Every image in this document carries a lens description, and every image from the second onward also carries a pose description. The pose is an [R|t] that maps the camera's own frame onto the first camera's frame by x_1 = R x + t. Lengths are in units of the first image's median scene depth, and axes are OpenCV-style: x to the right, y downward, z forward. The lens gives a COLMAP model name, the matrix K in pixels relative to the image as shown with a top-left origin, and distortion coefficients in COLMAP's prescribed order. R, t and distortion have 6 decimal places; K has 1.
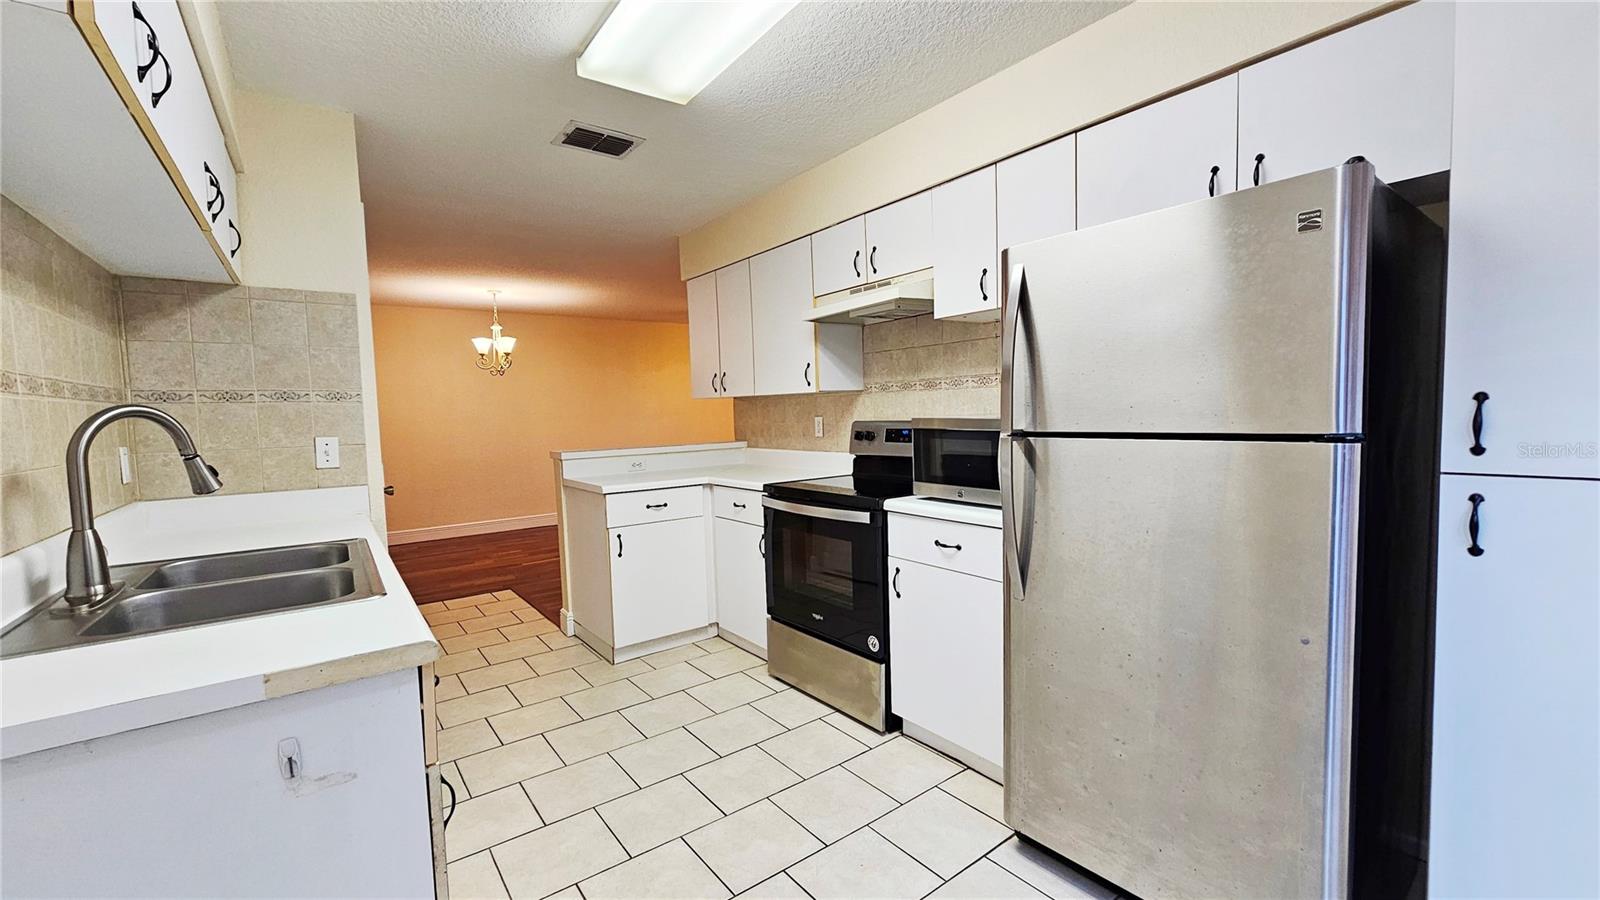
lens RADIAL K [[658.7, 0, 800.6], [0, 658.7, 452.6], [0, 0, 1]] dist [0.001586, 0.000073]
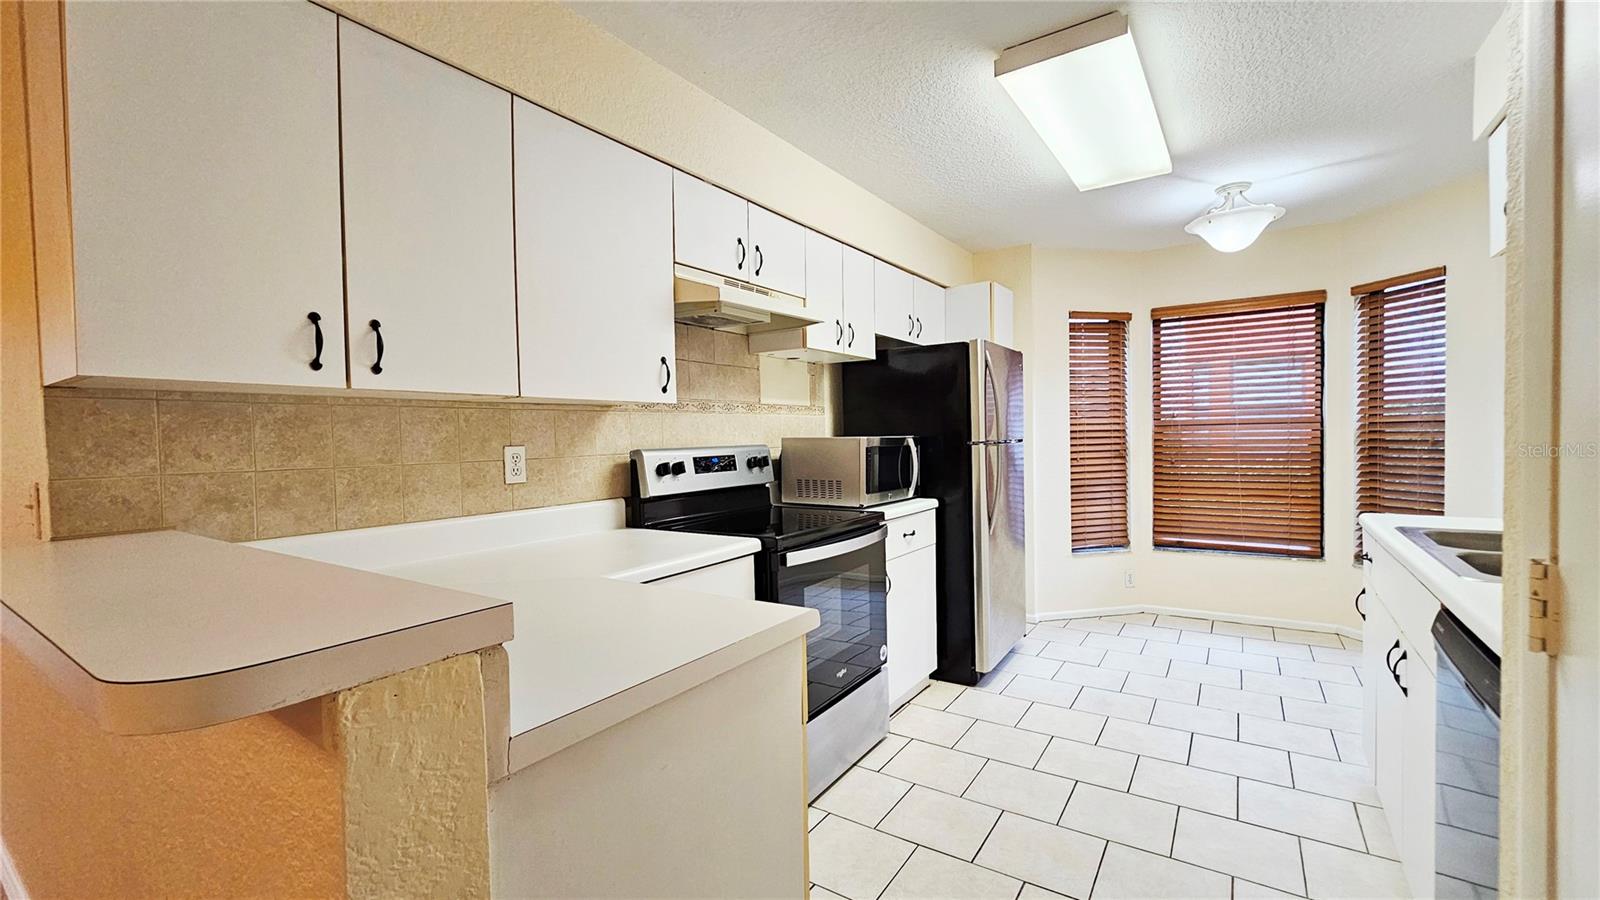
lens RADIAL K [[658.7, 0, 803.8], [0, 658.7, 450.3], [0, 0, 1]] dist [0.001586, 0.000073]
pose [[-0.329472, 0.011647, 0.944094, -0.679538], [0.089234, 0.995832, 0.018856, -0.048791], [-0.939939, 0.090458, -0.329138, 1.165087]]
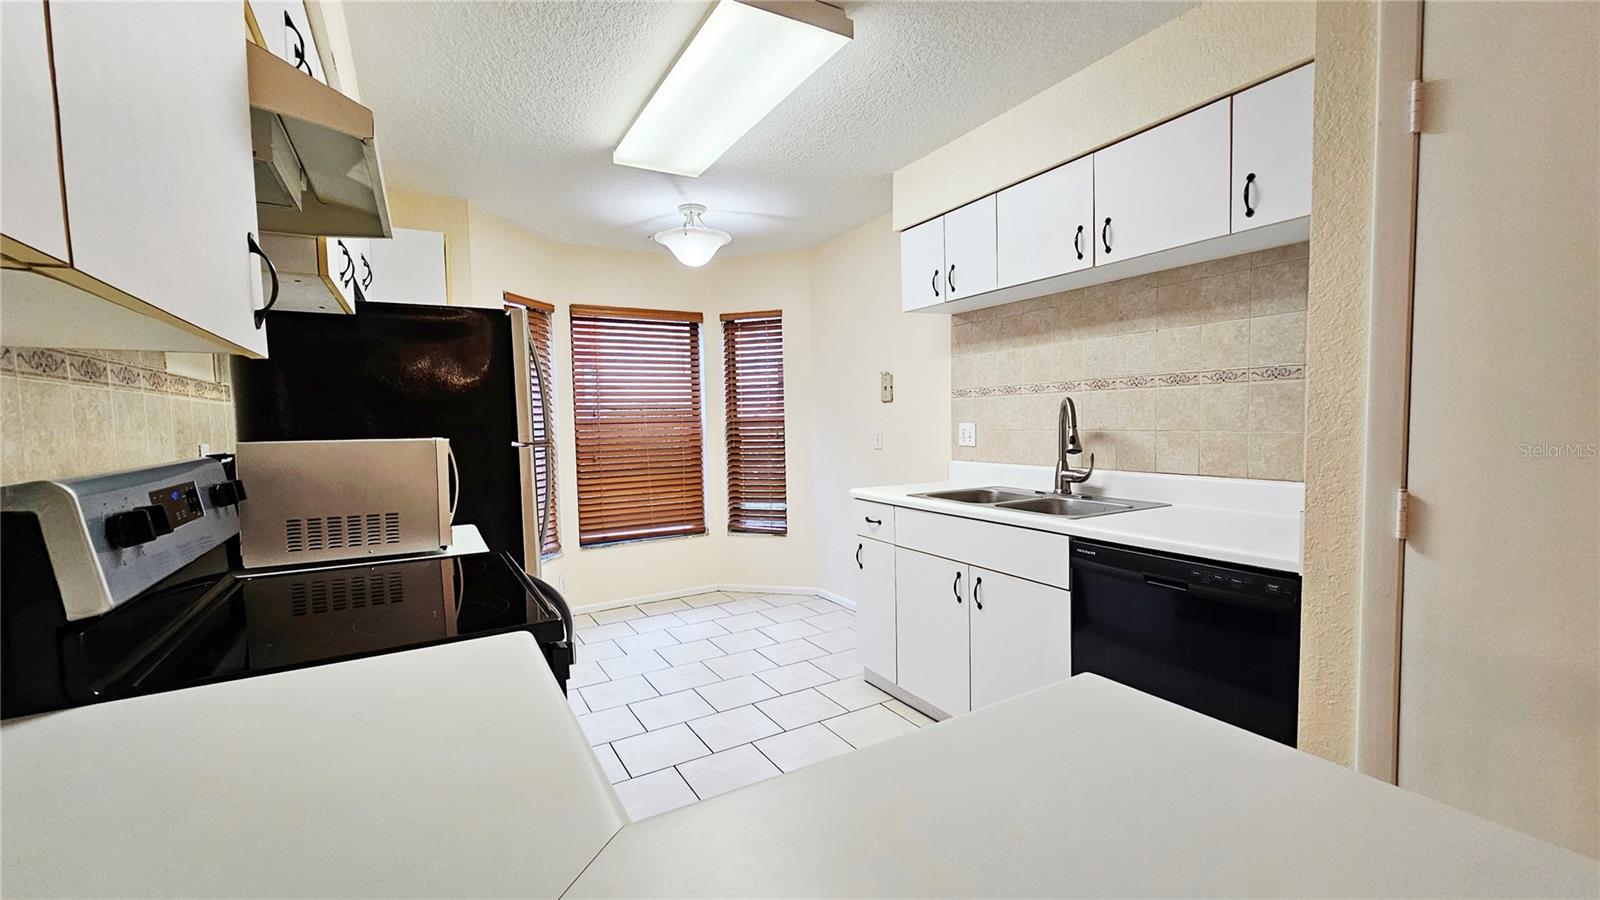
lens RADIAL K [[658.7, 0, 801.2], [0, 658.7, 456.1], [0, 0, 1]] dist [0.001586, 0.000073]
pose [[-0.991458, 0.041718, 0.123577, -0.241125], [0.056226, 0.991616, 0.116342, -0.075055], [-0.117687, 0.122296, -0.985491, 1.309948]]
